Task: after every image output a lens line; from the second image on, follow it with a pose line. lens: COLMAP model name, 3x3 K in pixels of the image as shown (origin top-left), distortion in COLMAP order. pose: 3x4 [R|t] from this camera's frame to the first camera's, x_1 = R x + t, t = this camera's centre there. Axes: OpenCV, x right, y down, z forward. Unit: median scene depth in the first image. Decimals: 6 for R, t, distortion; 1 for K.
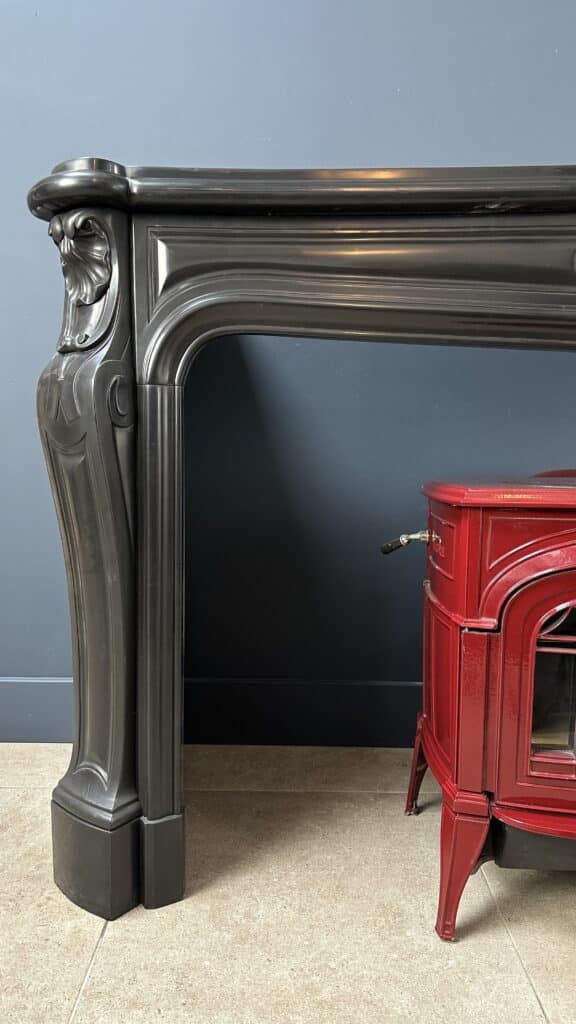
lens RADIAL K [[727.1, 0, 291.3], [0, 727.1, 512.4], [0, 0, 1]] dist [0.064533, -0.077705]
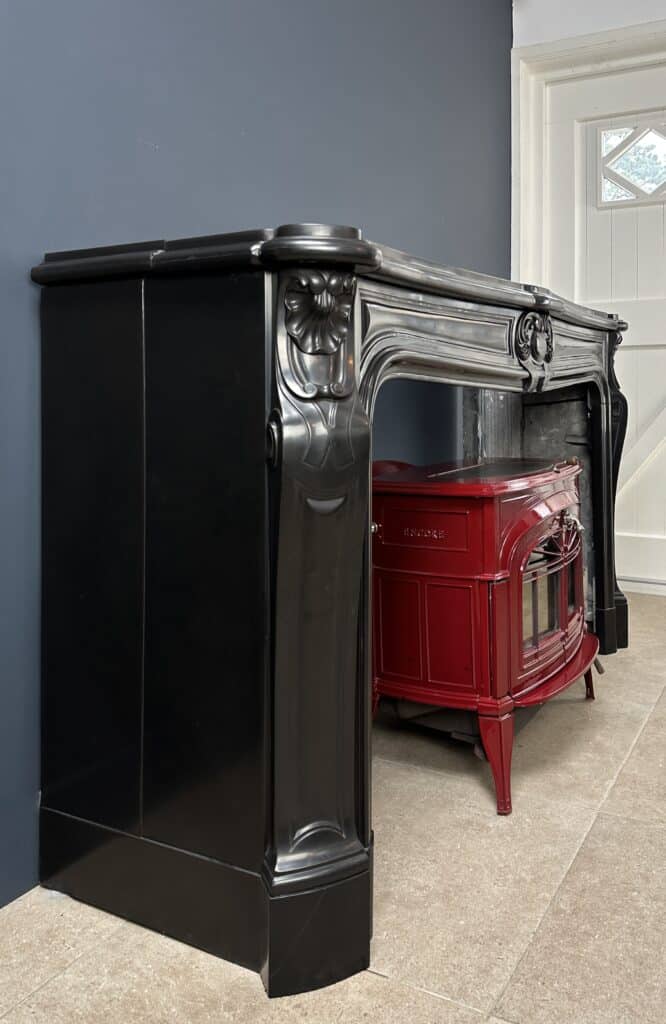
lens RADIAL K [[824.1, 0, 422.5], [0, 824.1, 400.9], [0, 0, 1]] dist [0.082520, -0.065158]
pose [[0.442859, -0.032162, 0.896014, -1.240484], [0.114268, 0.993232, -0.020826, -0.174764], [-0.889280, 0.111609, 0.443537, 0.357372]]
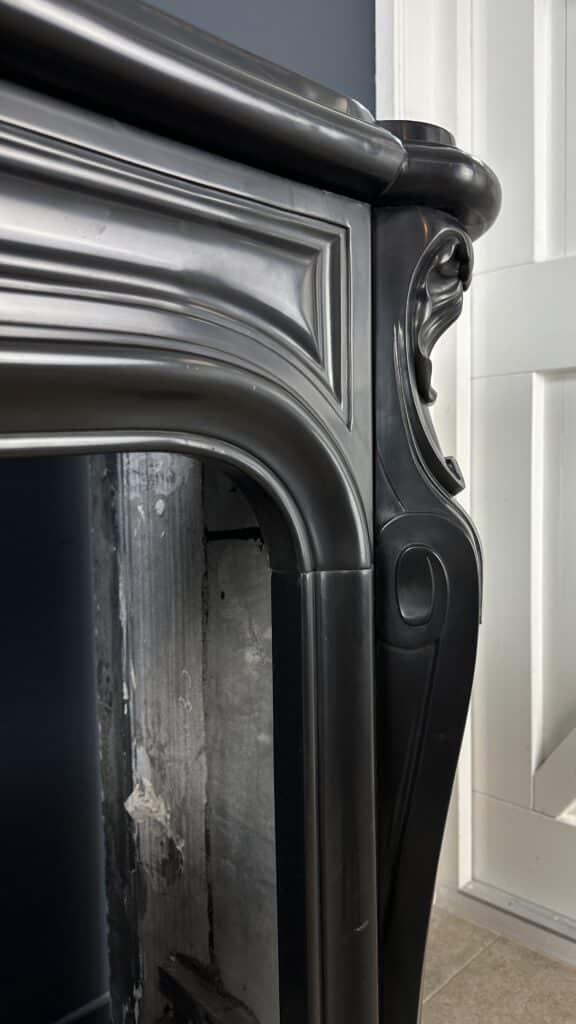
lens RADIAL K [[762.2, 0, 396.4], [0, 762.2, 508.9], [0, 0, 1]] dist [0.022400, -0.052270]
pose [[0.644947, -0.068867, 0.761118, 0.914129], [0.105164, 0.994454, 0.000866, -0.186178], [-0.756957, 0.079484, 0.648613, 0.648913]]
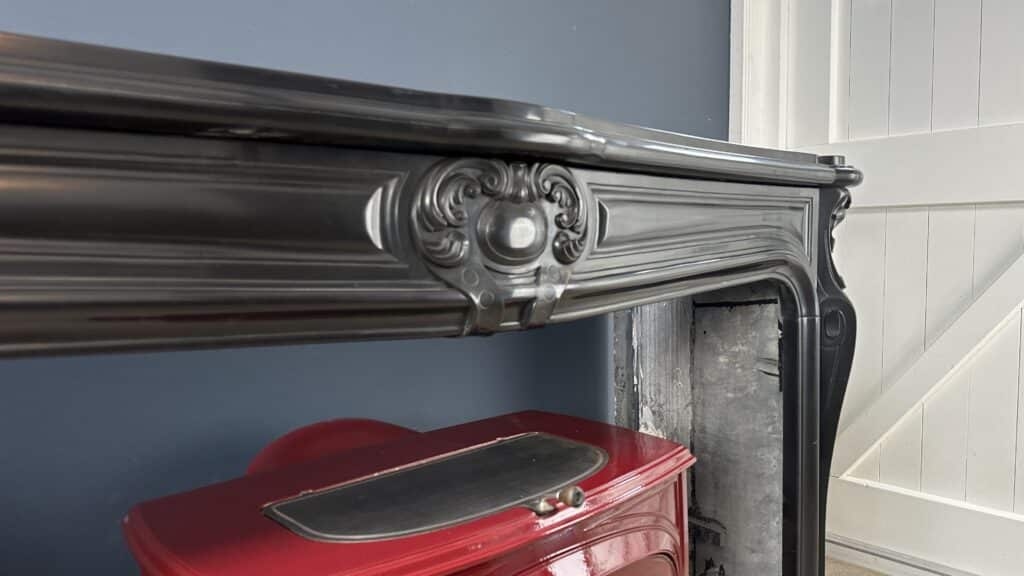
lens RADIAL K [[727.1, 0, 505.8], [0, 727.1, 282.1], [0, 0, 1]] dist [0.064533, -0.077705]
pose [[0.738094, -0.063327, 0.671719, 0.020043], [0.097141, 0.995187, -0.012918, -0.246350], [-0.667668, 0.074786, 0.740693, 0.387635]]
